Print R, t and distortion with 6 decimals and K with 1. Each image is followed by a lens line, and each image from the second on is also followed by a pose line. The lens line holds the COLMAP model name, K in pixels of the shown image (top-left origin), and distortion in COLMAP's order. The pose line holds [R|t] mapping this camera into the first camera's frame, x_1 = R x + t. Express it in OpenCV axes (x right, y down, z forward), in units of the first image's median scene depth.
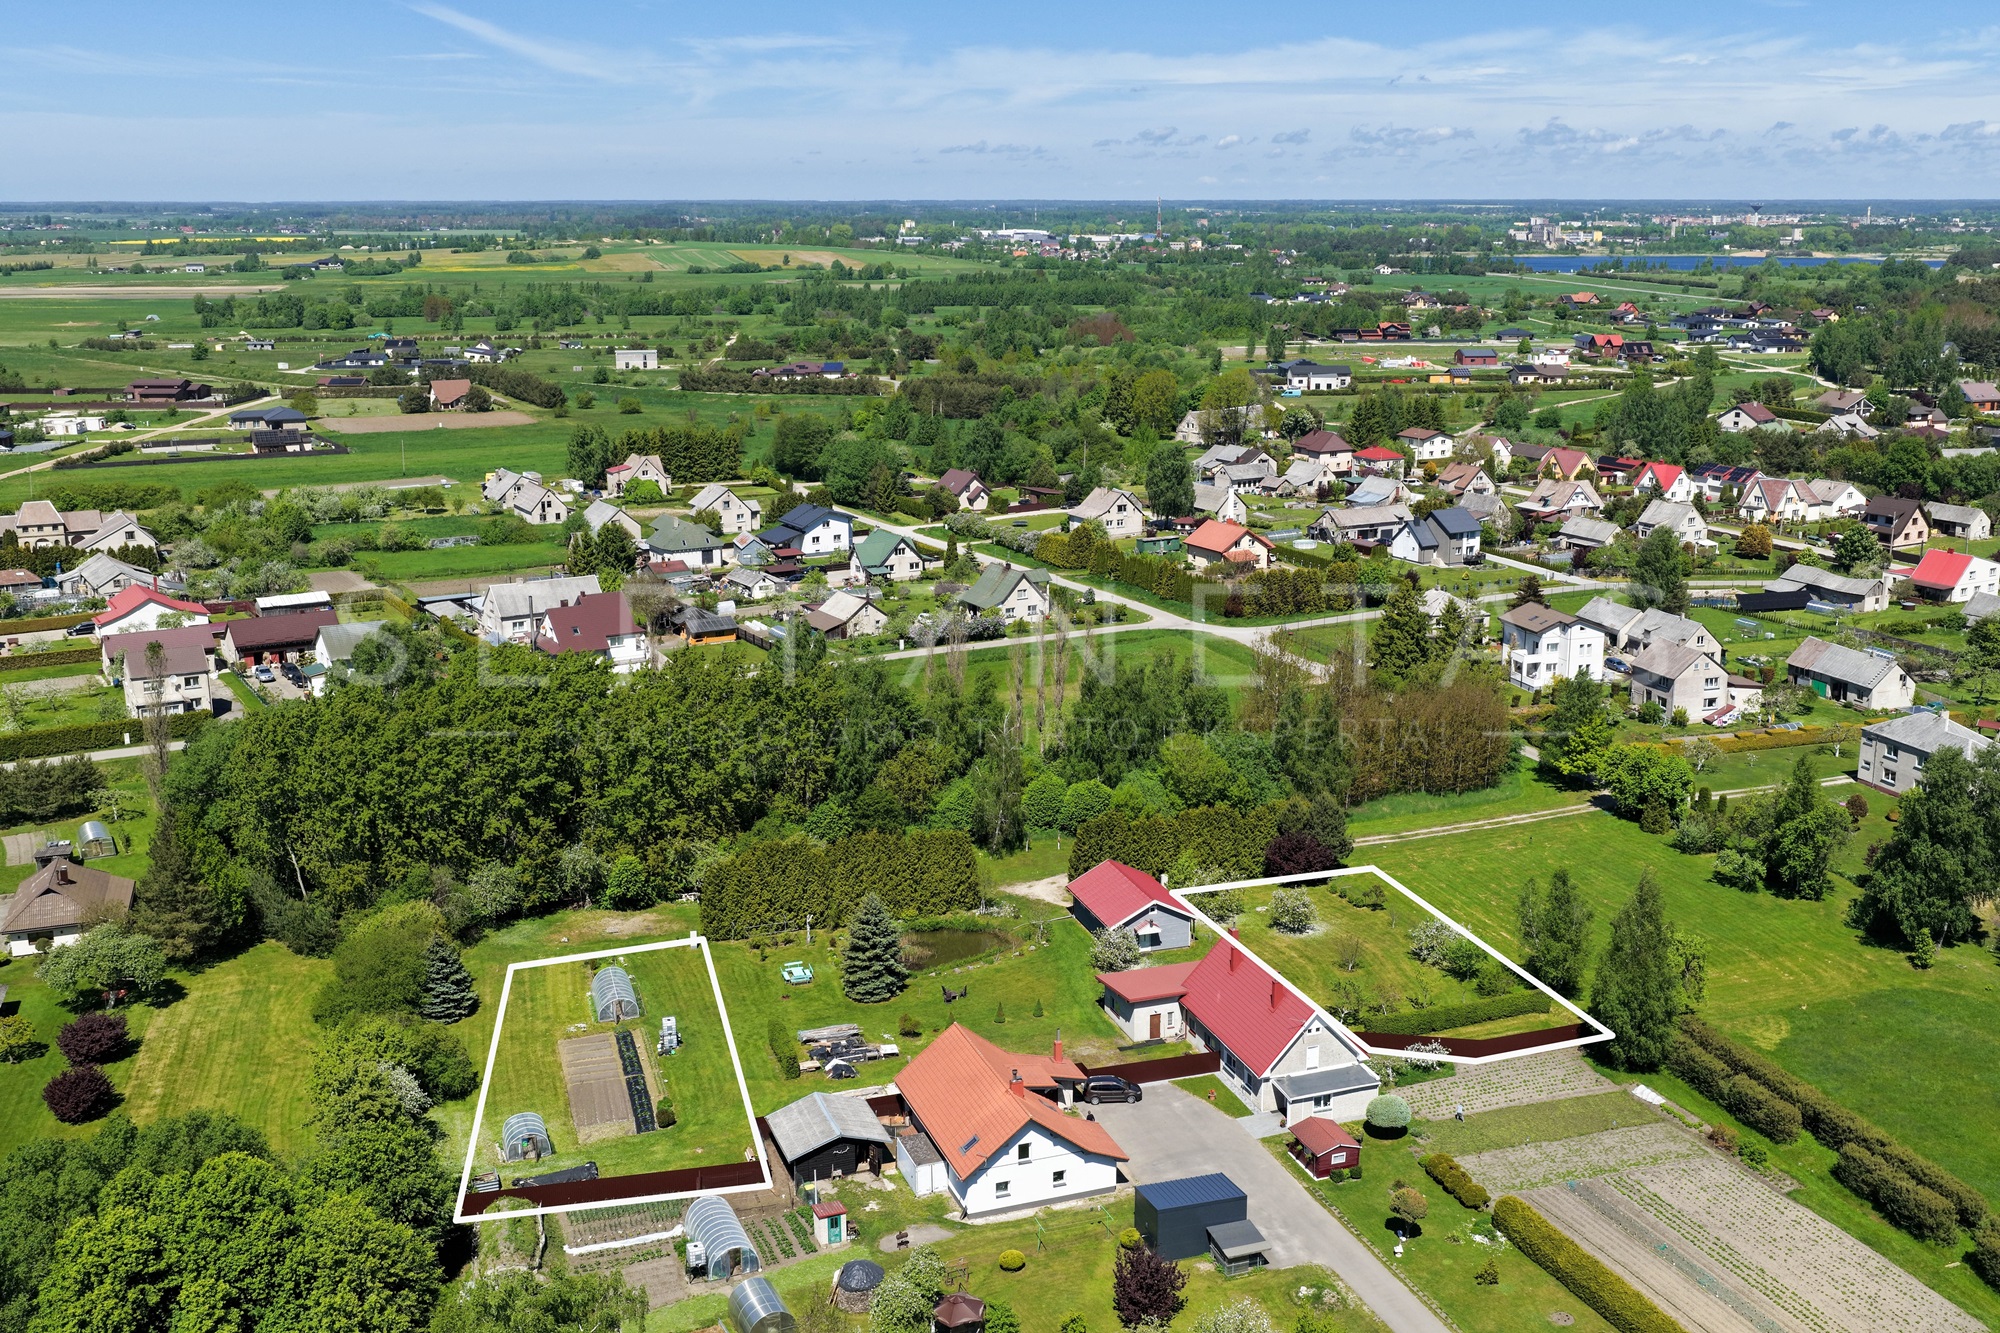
lens RADIAL K [[1921.5, 0, 1070.6], [0, 1921.5, 670.9], [0, 0, 1]] dist [-0.000825, 0.028491]
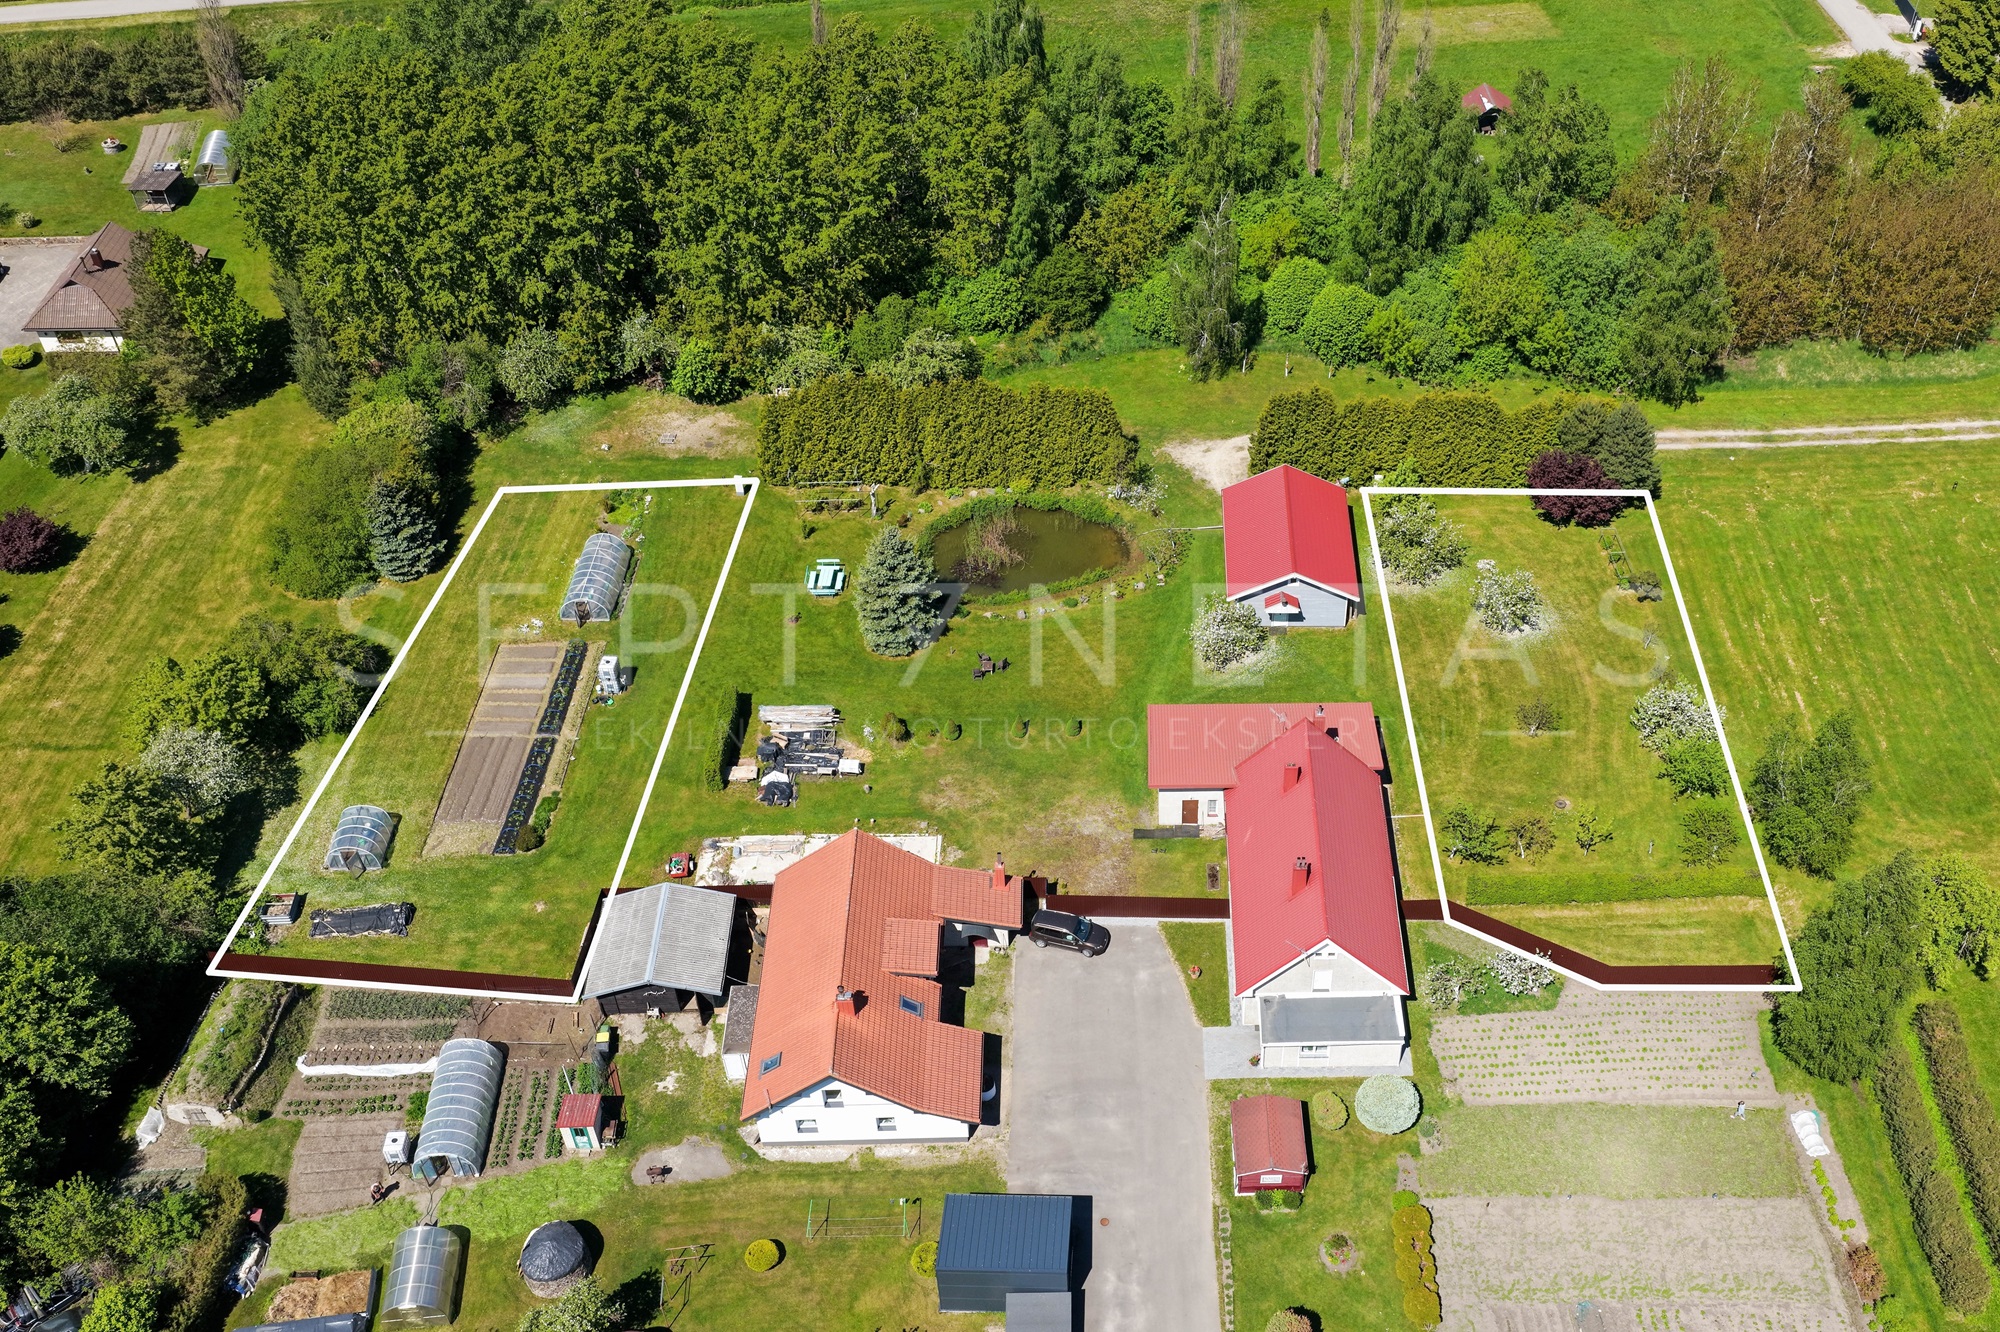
lens RADIAL K [[1927.6, 0, 1139.9], [0, 1927.6, 655.9], [0, 0, 1]] dist [-0.003642, 0.035982]
pose [[0.943237, 0.223442, -0.245718, 0.164655], [-0.078434, 0.868785, 0.488939, -0.193259], [0.322725, -0.441913, 0.836995, 0.337880]]
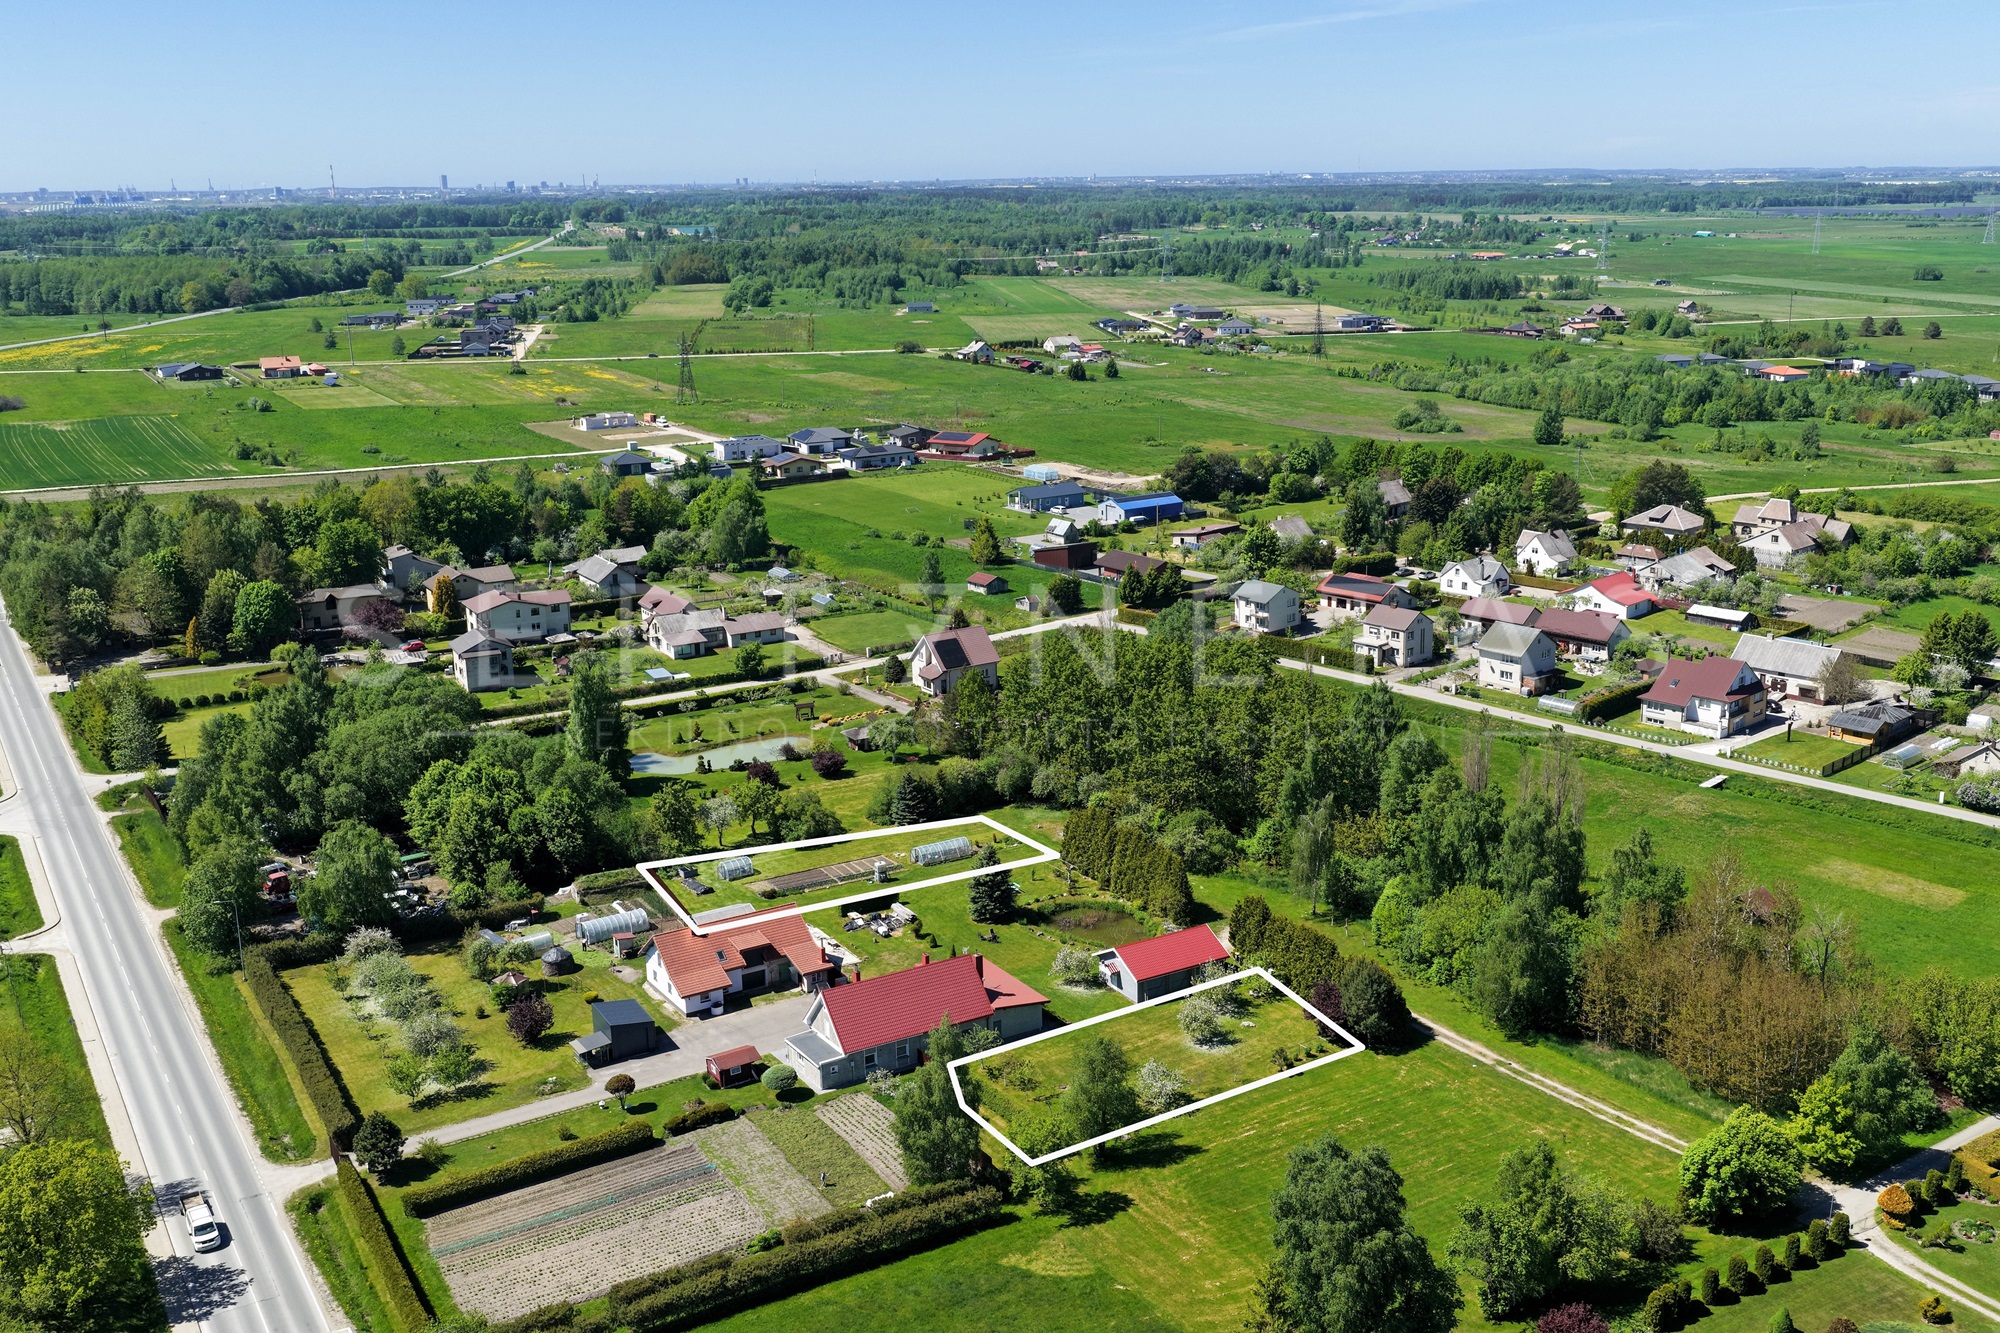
lens RADIAL K [[1927.6, 0, 1139.9], [0, 1927.6, 656.4], [0, 0, 1]] dist [-0.003642, 0.035982]
pose [[0.246739, 0.234986, -0.940160, 1.045772], [-0.222721, 0.957937, 0.180978, -0.251472], [0.943141, 0.164739, 0.288697, 0.609818]]
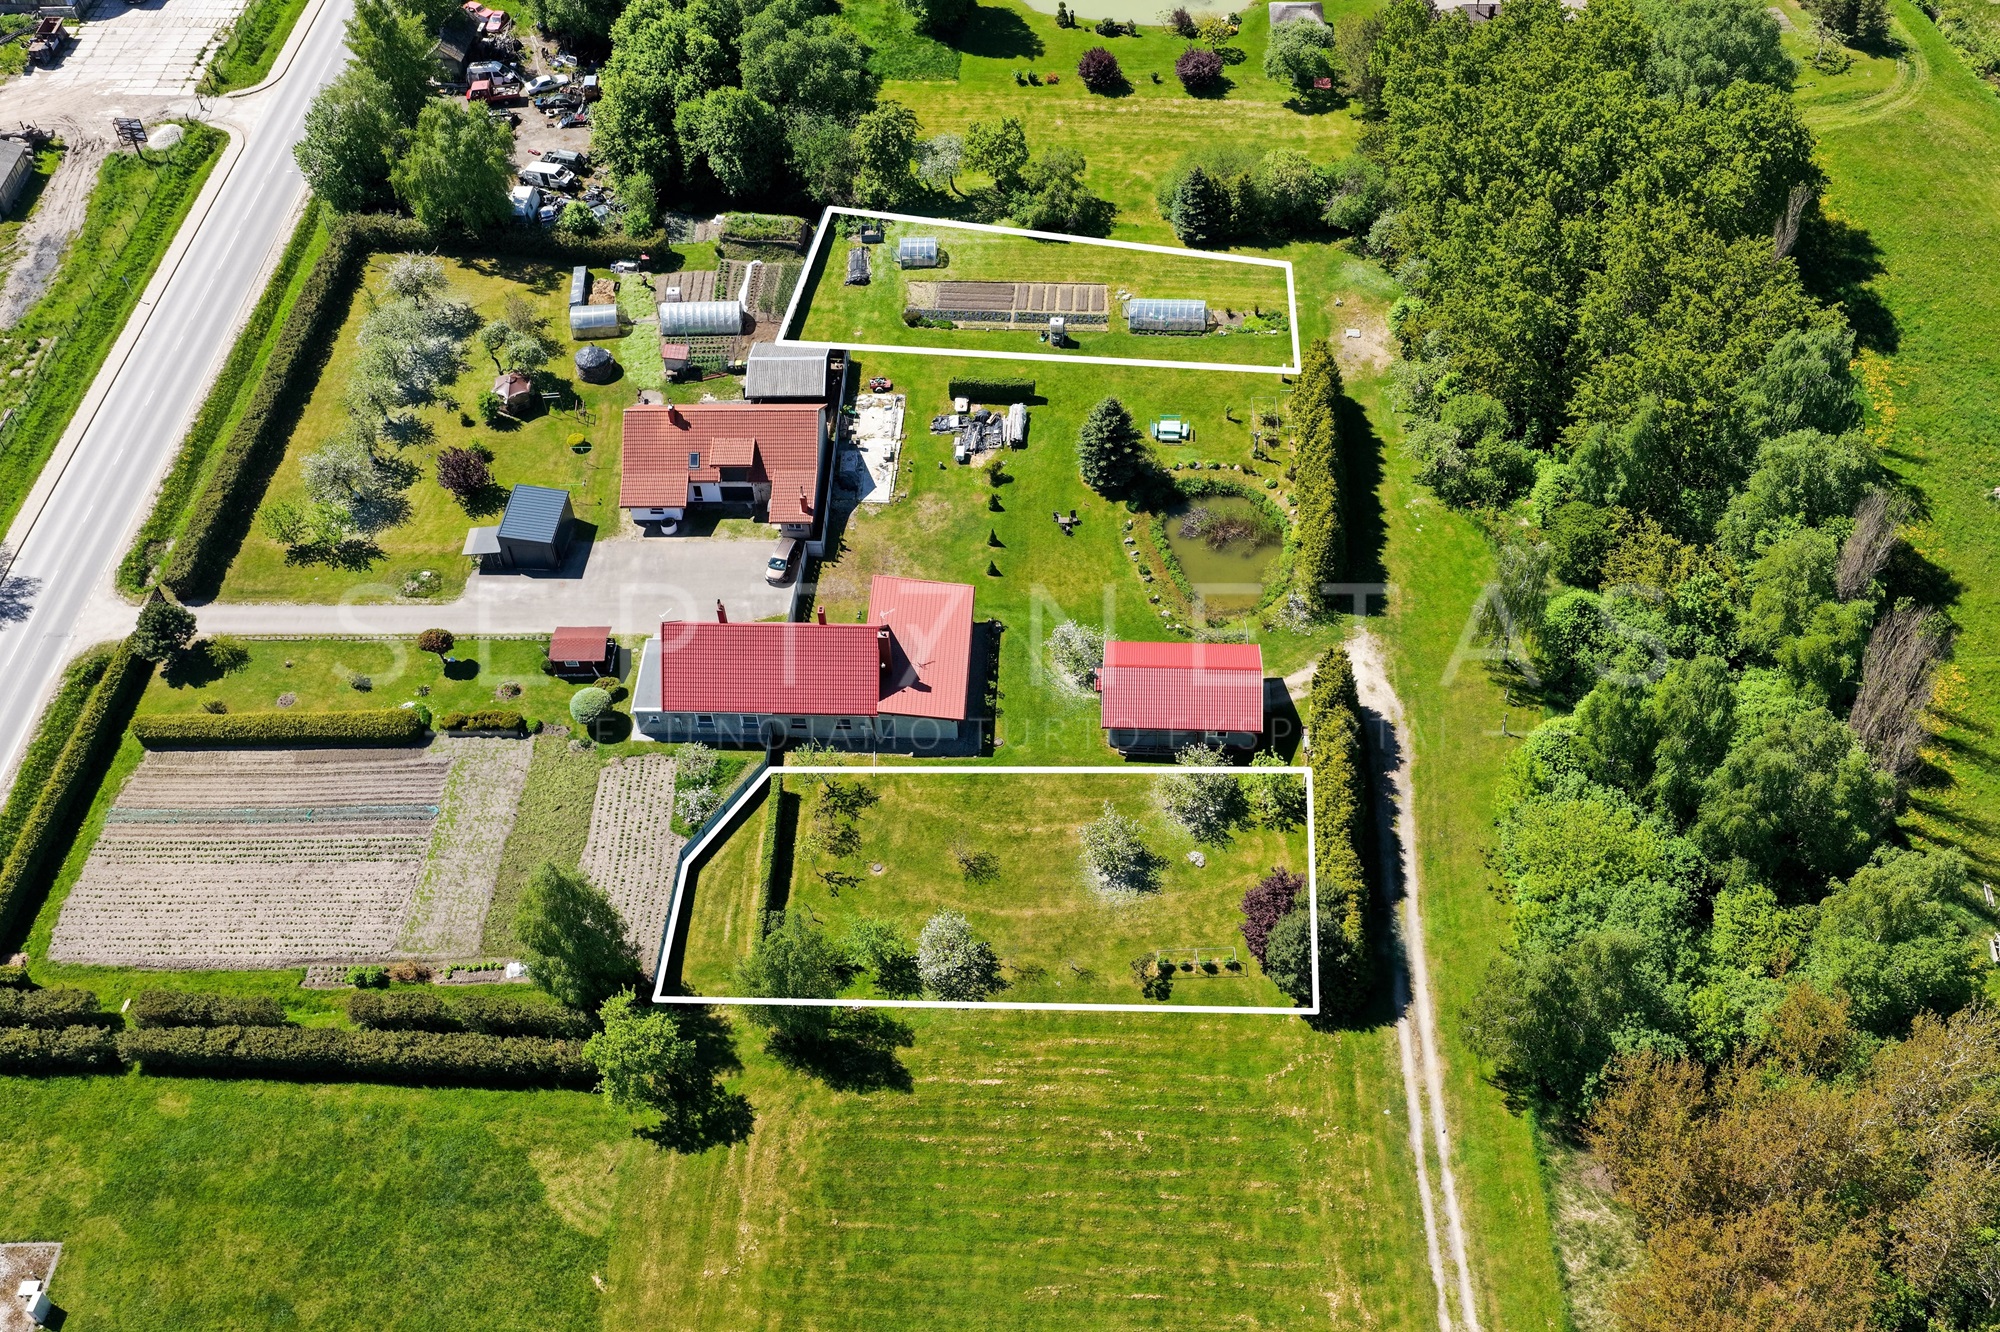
lens RADIAL K [[1957.6, 0, 1096.1], [0, 1957.6, 670.3], [0, 0, 1]] dist [0.007264, 0.010109]
pose [[-0.359609, 0.702662, -0.613961, 0.539319], [-0.215571, 0.577616, 0.787330, -0.519907], [0.907860, 0.415483, -0.056243, 0.985561]]
